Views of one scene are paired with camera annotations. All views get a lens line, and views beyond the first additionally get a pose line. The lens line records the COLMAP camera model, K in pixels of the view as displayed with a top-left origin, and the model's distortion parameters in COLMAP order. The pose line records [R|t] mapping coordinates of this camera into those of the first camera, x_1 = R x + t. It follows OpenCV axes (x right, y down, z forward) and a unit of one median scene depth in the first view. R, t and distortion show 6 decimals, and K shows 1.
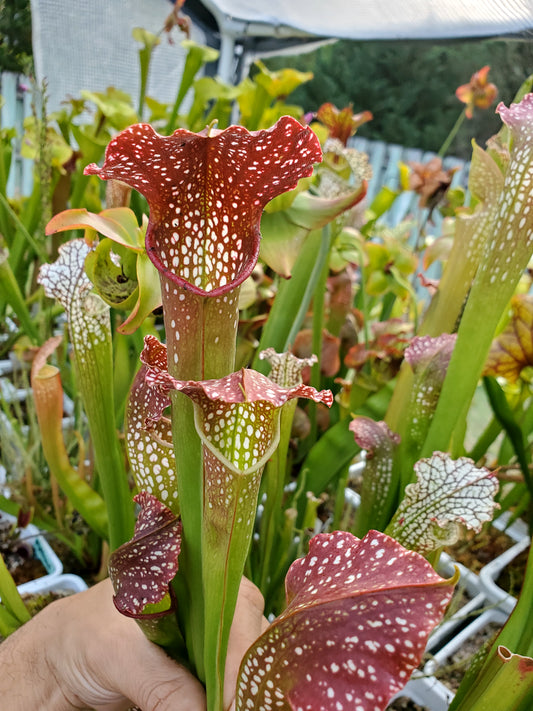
lens RADIAL K [[567.4, 0, 266.5], [0, 567.4, 354.3], [0, 0, 1]] dist [-0.016066, 0.008356]
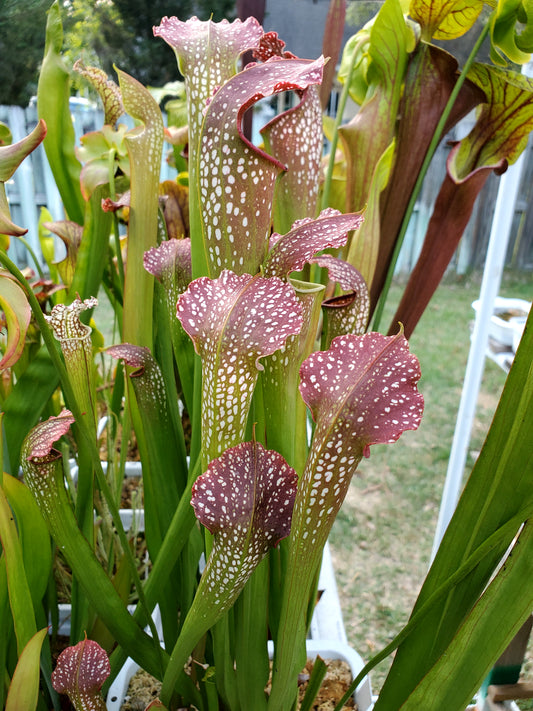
lens RADIAL K [[567.4, 0, 266.2], [0, 567.4, 356.2], [0, 0, 1]] dist [-0.016066, 0.008356]
pose [[0.641657, -0.426117, 0.637731, -0.896873], [0.362987, 0.901171, 0.236920, -0.051456], [-0.675660, 0.079466, 0.732918, 0.076088]]
